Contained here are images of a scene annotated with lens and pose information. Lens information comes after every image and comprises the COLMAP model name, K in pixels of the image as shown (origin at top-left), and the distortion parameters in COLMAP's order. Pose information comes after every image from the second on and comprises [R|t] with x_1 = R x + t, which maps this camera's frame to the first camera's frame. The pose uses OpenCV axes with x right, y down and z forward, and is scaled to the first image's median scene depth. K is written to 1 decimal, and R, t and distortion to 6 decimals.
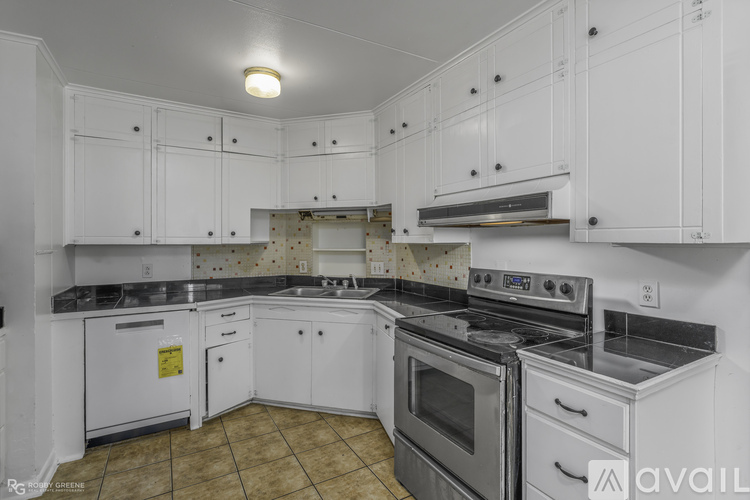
lens RADIAL K [[365.2, 0, 375.6], [0, 365.2, 243.8], [0, 0, 1]] dist [0.002652, 0.001219]
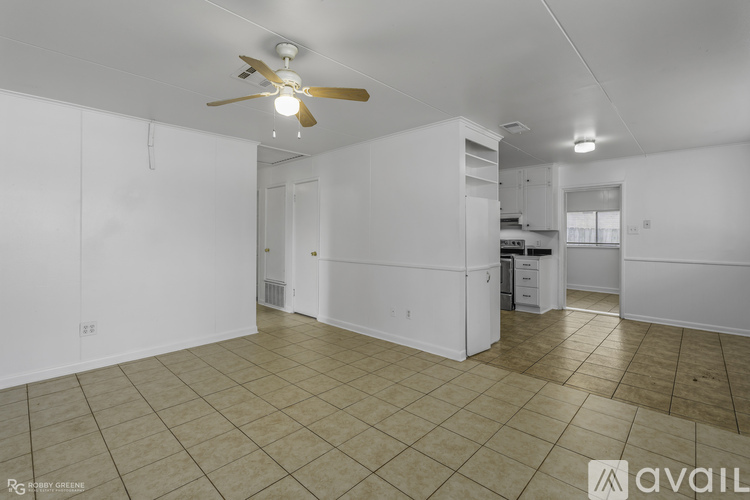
lens RADIAL K [[342.9, 0, 374.3], [0, 342.9, 245.2], [0, 0, 1]] dist [0.000515, 0.000021]
pose [[0.960677, -0.004213, 0.277637, -0.788581], [-0.000391, 0.999863, 0.016525, 0.037312], [-0.277669, -0.015983, 0.960544, -0.826321]]
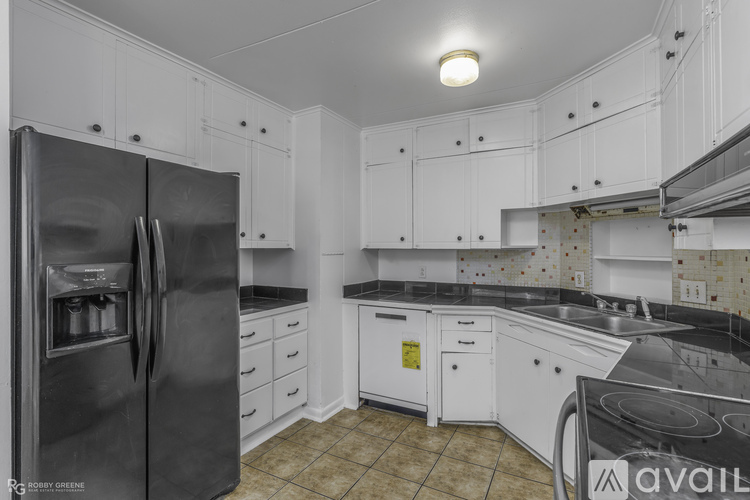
lens RADIAL K [[365.2, 0, 374.6], [0, 365.2, 247.8], [0, 0, 1]] dist [0.002652, 0.001219]
pose [[0.521883, 0.004470, -0.853005, 0.296658], [-0.005098, 0.999985, 0.002122, -0.003352], [0.853002, 0.003241, 0.521898, 0.304988]]
